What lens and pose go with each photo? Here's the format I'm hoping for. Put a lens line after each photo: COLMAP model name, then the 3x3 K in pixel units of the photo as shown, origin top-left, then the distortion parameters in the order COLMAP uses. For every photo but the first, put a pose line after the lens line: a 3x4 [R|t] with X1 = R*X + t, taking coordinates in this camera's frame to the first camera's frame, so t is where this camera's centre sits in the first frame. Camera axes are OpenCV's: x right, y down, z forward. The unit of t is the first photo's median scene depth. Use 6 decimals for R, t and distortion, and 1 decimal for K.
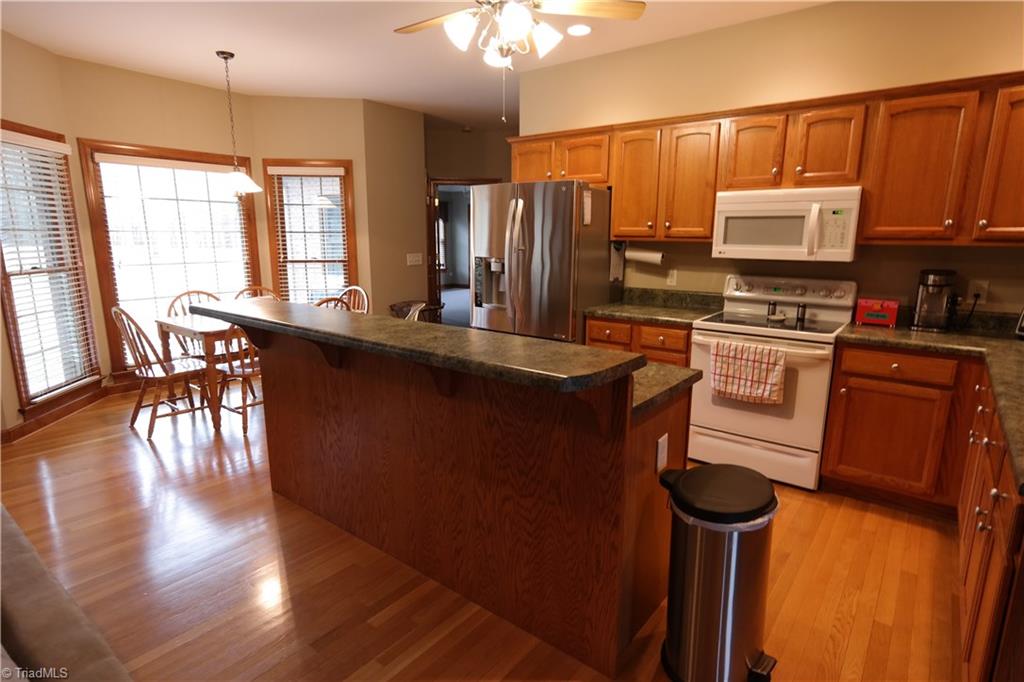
lens RADIAL K [[529.4, 0, 512.0], [0, 529.4, 341.0], [0, 0, 1]] dist [0.000378, 0.000191]
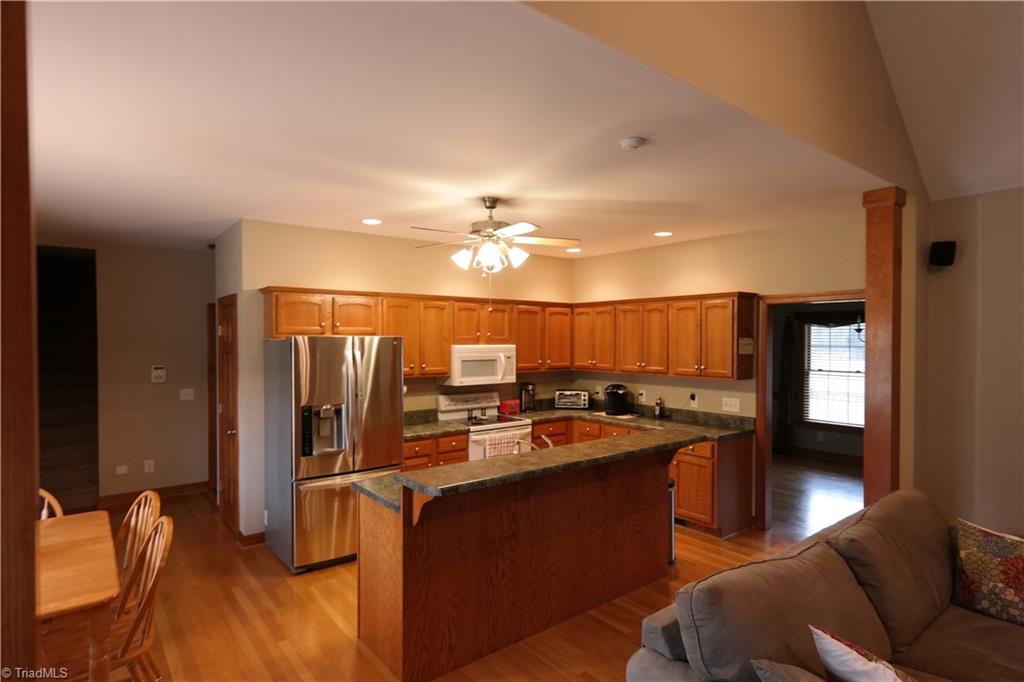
lens RADIAL K [[529.4, 0, 512.0], [0, 529.4, 341.0], [0, 0, 1]] dist [0.000378, 0.000191]
pose [[0.255073, -0.007789, 0.966891, -1.167851], [0.190841, 0.980703, -0.042445, -0.204915], [-0.947902, 0.195349, 0.251637, 0.462075]]
